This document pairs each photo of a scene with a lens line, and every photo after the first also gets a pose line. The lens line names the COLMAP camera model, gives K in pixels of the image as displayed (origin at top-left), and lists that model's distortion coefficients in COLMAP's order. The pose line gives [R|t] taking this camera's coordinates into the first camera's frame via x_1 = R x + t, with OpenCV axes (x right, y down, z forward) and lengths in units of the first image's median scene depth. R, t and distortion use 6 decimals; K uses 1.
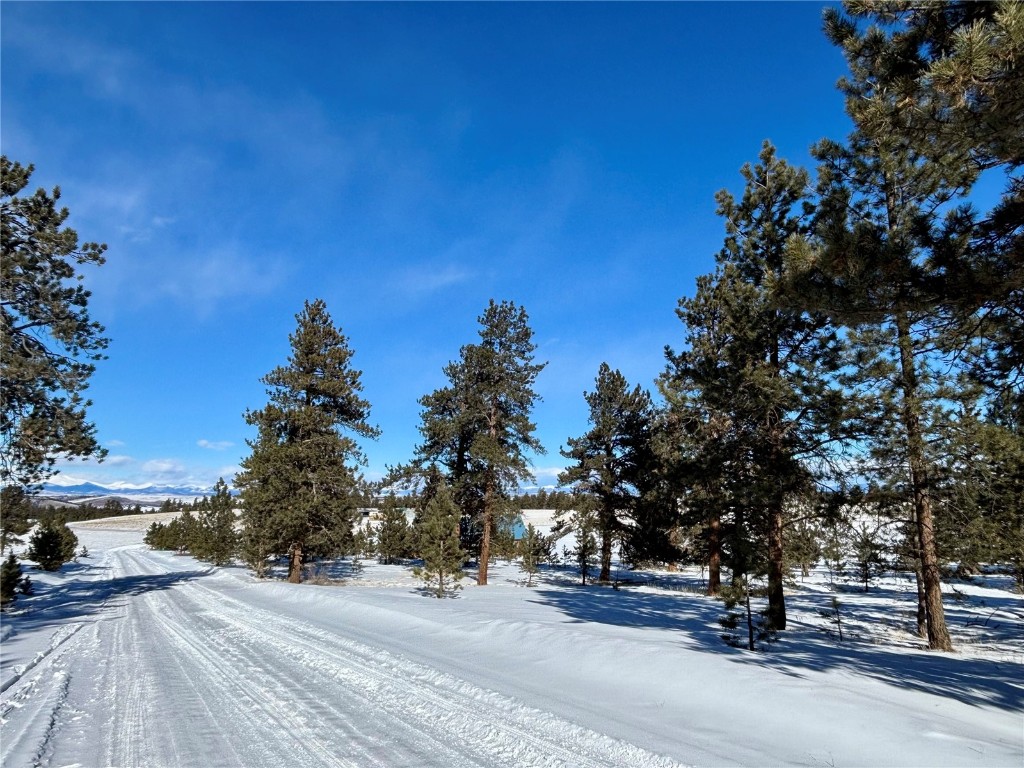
lens RADIAL K [[748.1, 0, 512.0], [0, 748.1, 384.0], [0, 0, 1]] dist [0.071387, -0.104164]
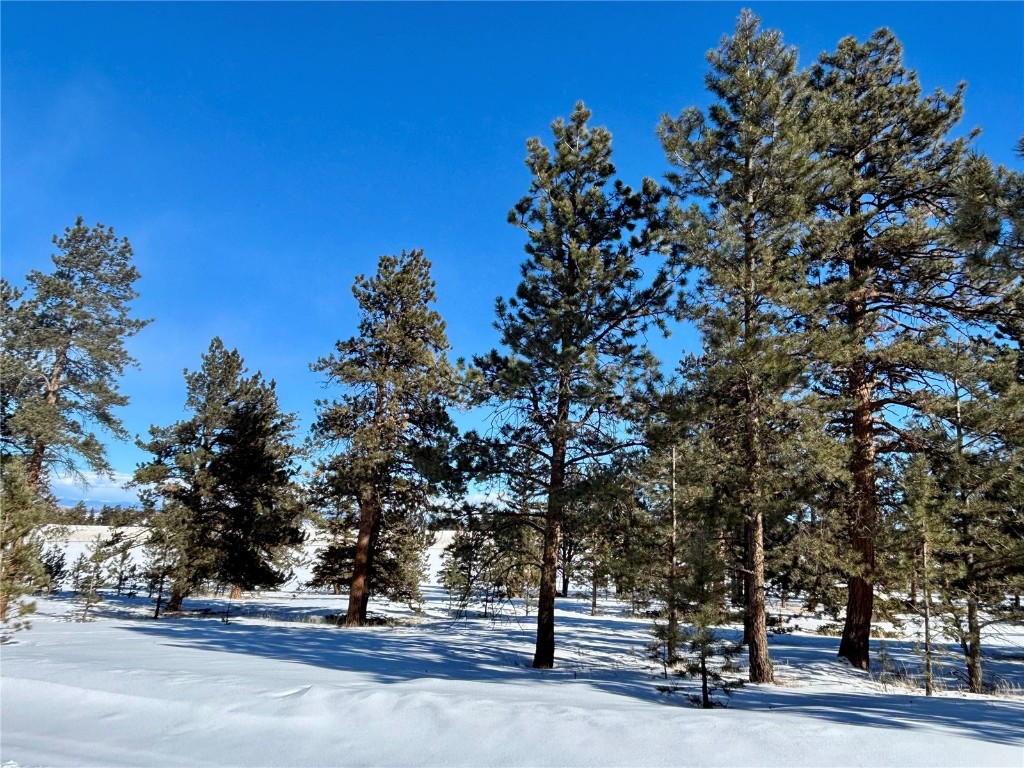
lens RADIAL K [[748.1, 0, 512.0], [0, 748.1, 384.0], [0, 0, 1]] dist [0.071387, -0.104164]
pose [[0.792888, 0.162546, 0.587288, -0.099114], [-0.142139, 0.986515, -0.081142, 0.043968], [-0.592558, -0.019140, 0.805300, 0.173410]]
